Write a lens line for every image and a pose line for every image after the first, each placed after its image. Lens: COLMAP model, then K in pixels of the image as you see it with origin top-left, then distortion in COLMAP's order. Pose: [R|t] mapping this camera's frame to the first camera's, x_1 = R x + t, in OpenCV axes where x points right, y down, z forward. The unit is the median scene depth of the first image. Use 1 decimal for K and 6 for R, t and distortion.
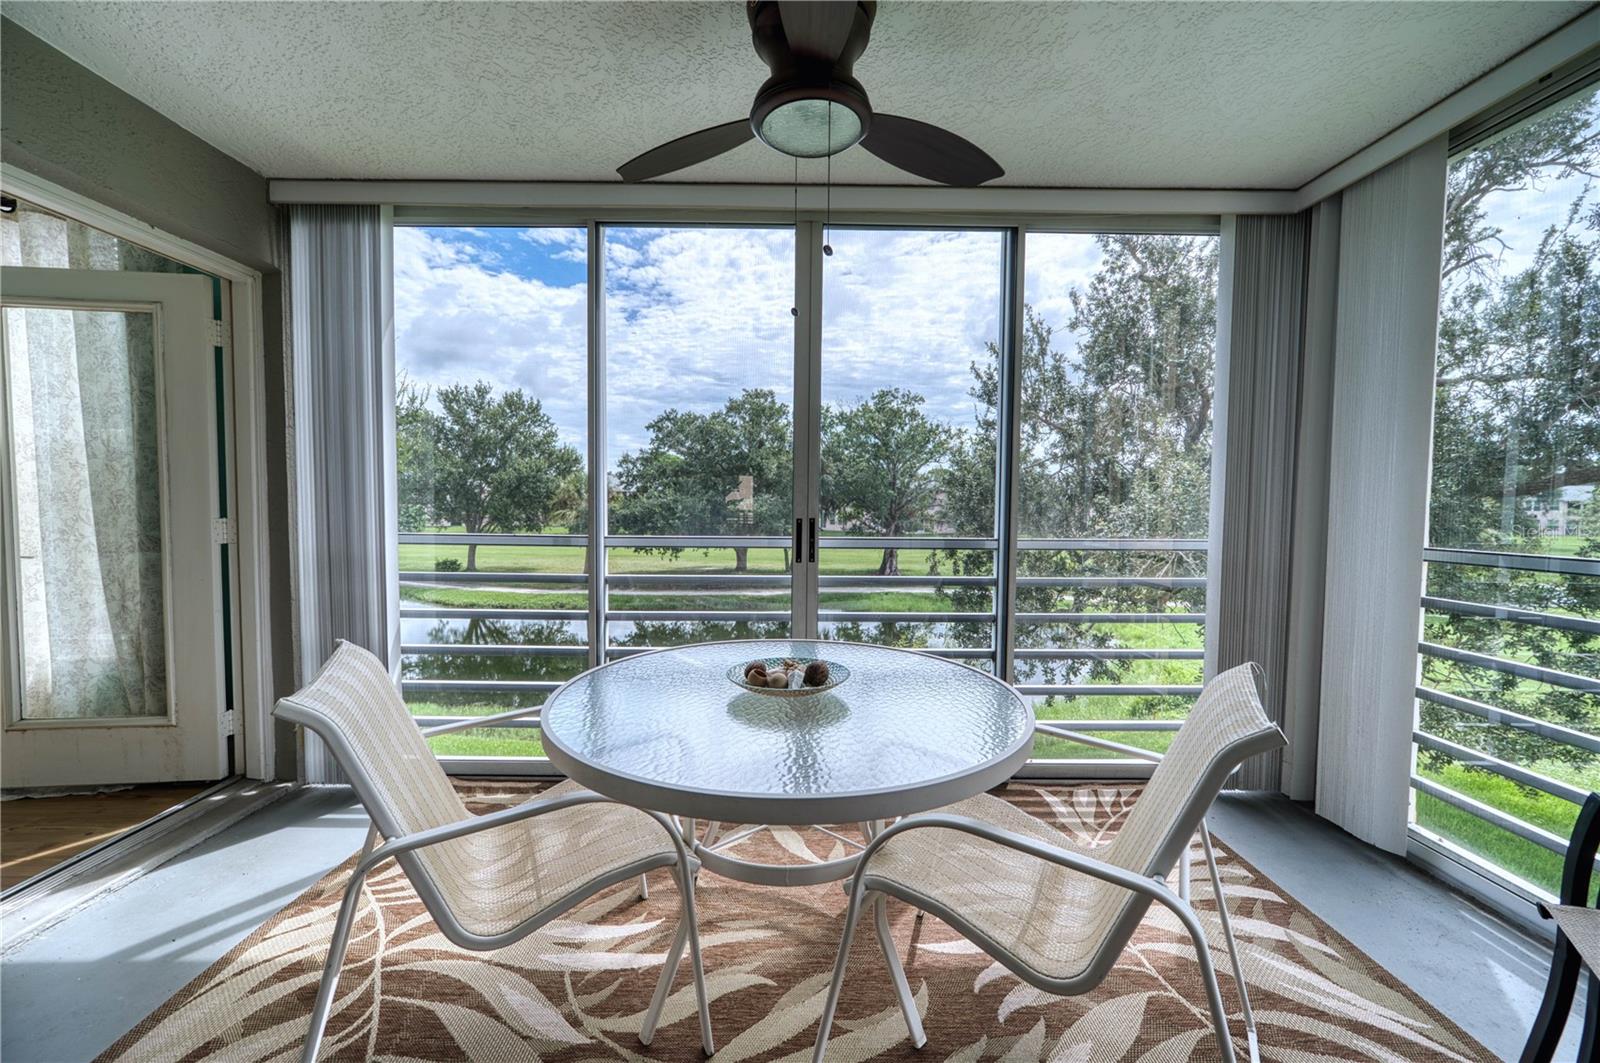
lens RADIAL K [[626.1, 0, 801.8], [0, 626.1, 529.9], [0, 0, 1]] dist [-0.000118, -0.000200]
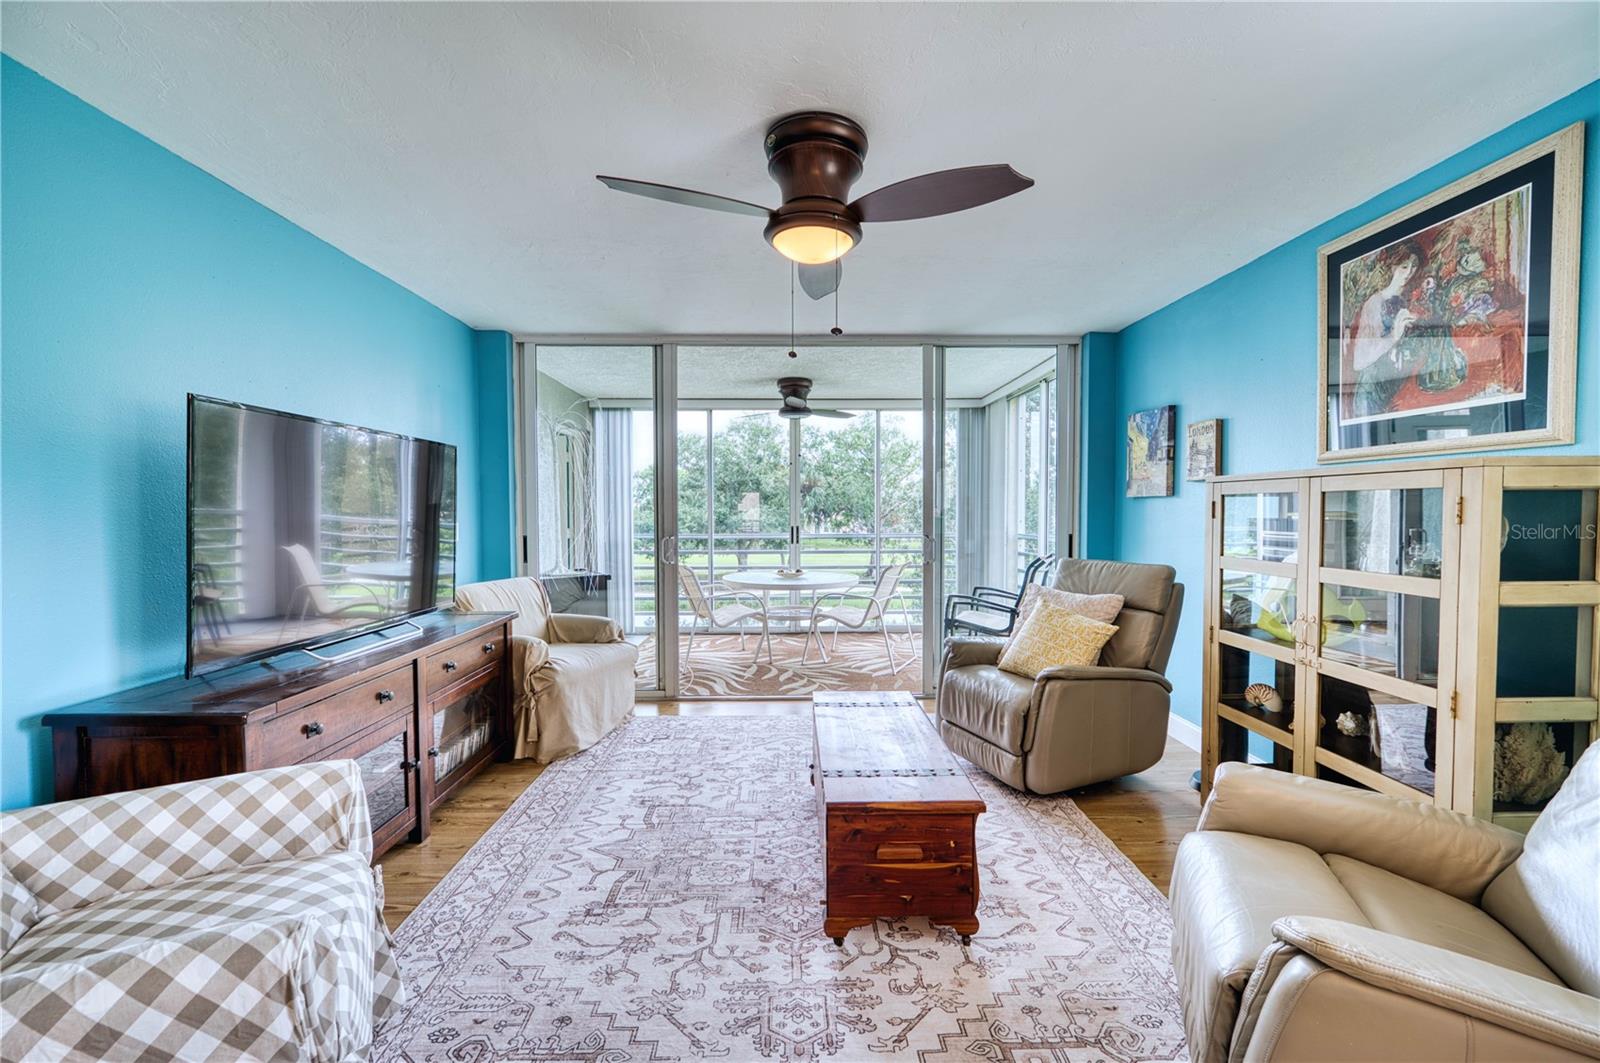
lens RADIAL K [[626.1, 0, 797.8], [0, 626.1, 526.4], [0, 0, 1]] dist [-0.000118, -0.000200]
pose [[0.999910, -0.013296, 0.001654, 0.000265], [0.013325, 0.999732, -0.018933, 0.002419], [-0.001402, 0.018954, 0.999819, -0.108674]]
